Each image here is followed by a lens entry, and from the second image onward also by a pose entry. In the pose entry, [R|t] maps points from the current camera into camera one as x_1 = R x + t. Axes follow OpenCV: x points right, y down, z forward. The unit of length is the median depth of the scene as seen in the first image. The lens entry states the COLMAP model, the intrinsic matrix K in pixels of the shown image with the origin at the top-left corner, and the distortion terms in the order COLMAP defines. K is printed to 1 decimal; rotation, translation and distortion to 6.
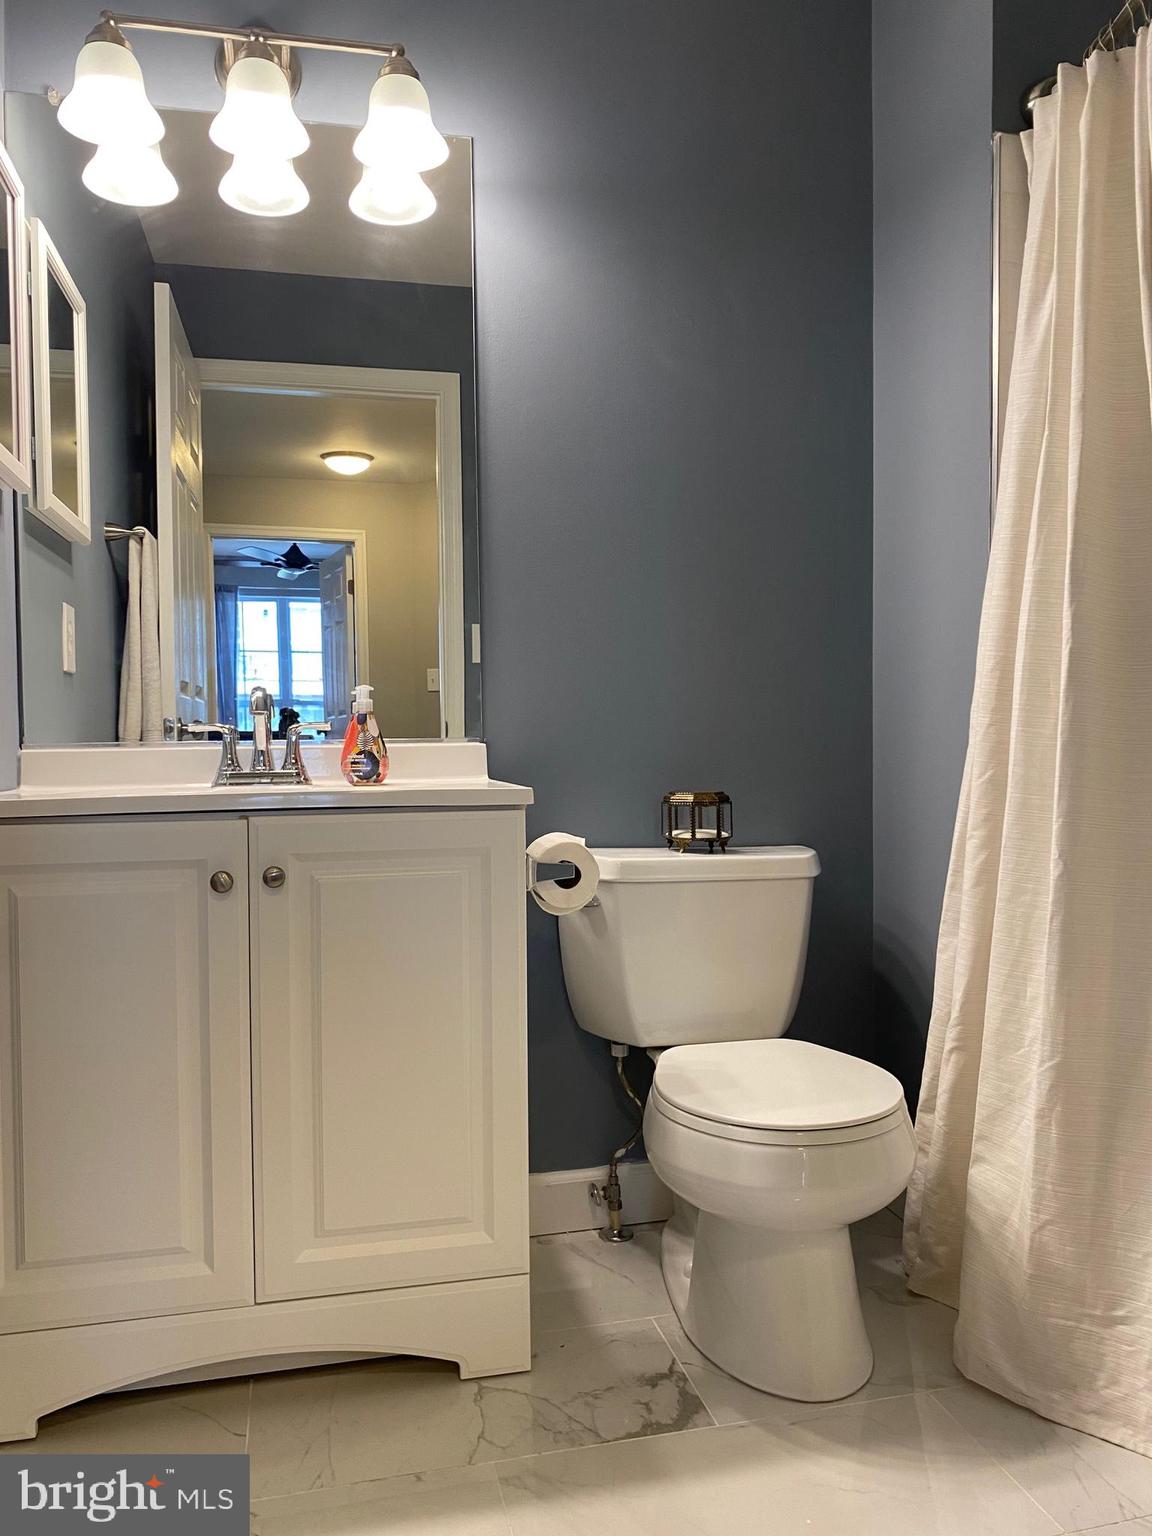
lens RADIAL K [[1179.3, 0, 563.7], [0, 1179.3, 778.6], [0, 0, 1]] dist [0.029731, -0.033887]
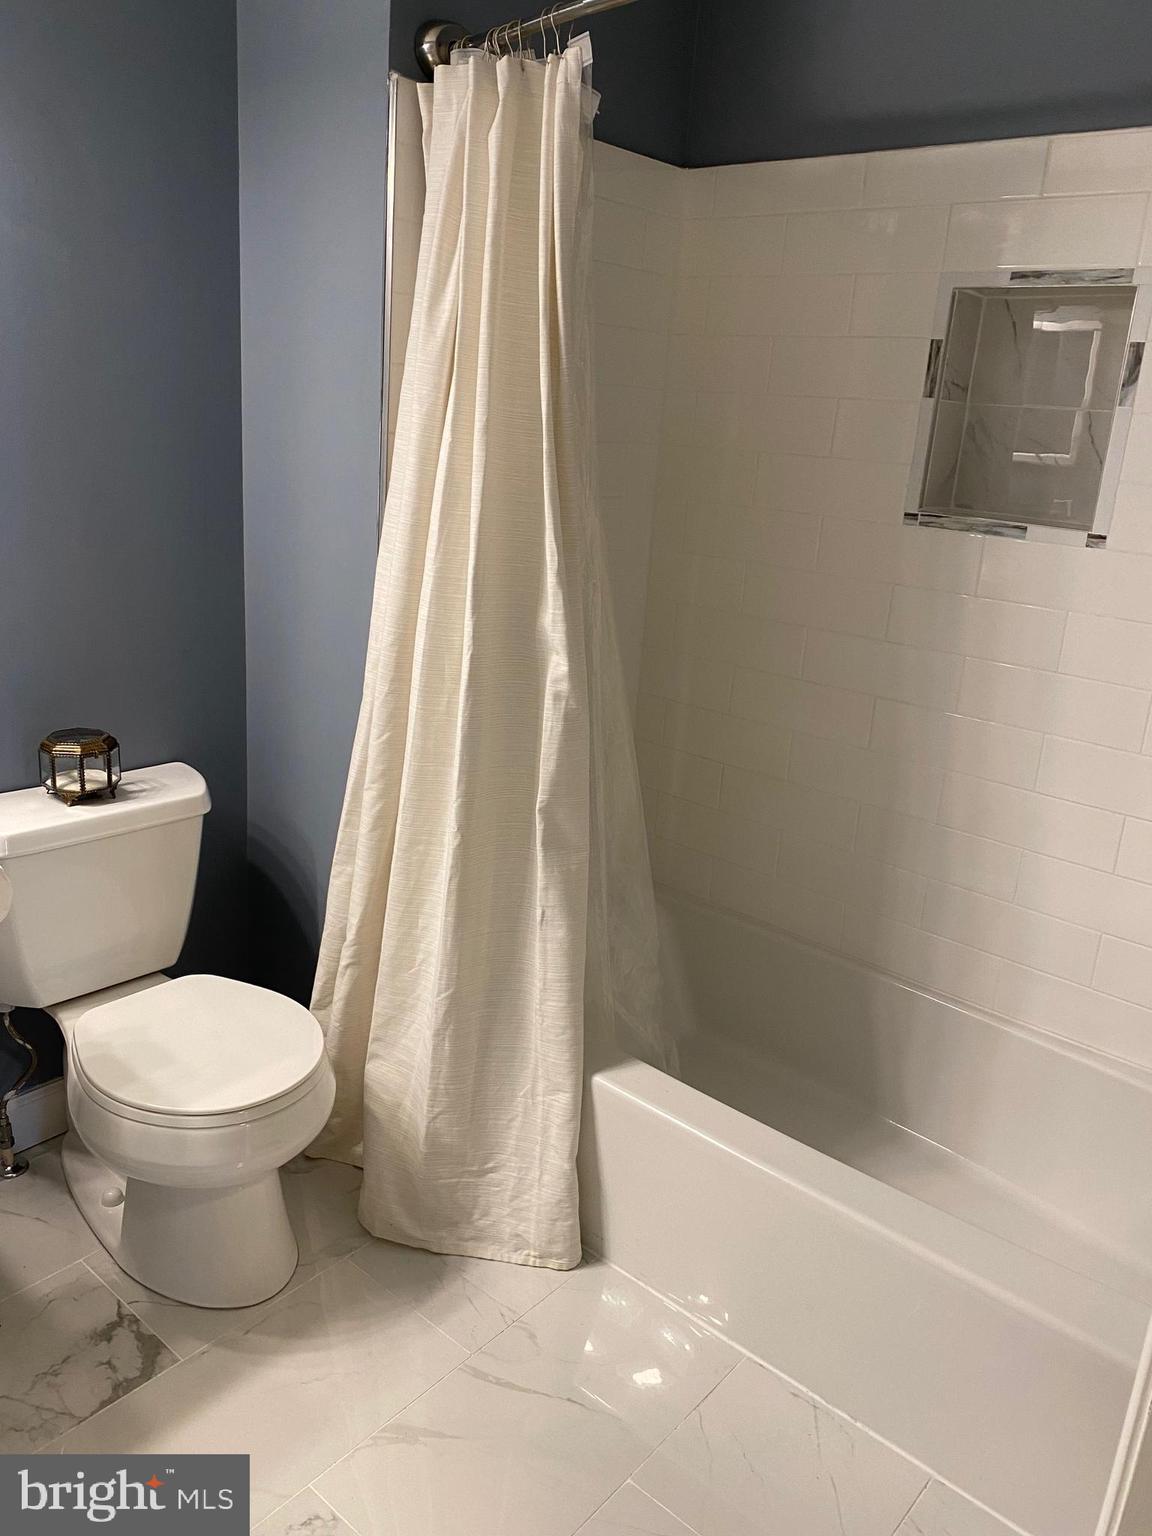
lens RADIAL K [[1179.3, 0, 571.3], [0, 1179.3, 763.5], [0, 0, 1]] dist [0.029731, -0.033887]
pose [[0.801486, -0.110191, 0.587774, -0.154224], [-0.056503, 0.964526, 0.257870, -0.276862], [-0.595339, -0.239890, 0.766828, 0.047748]]
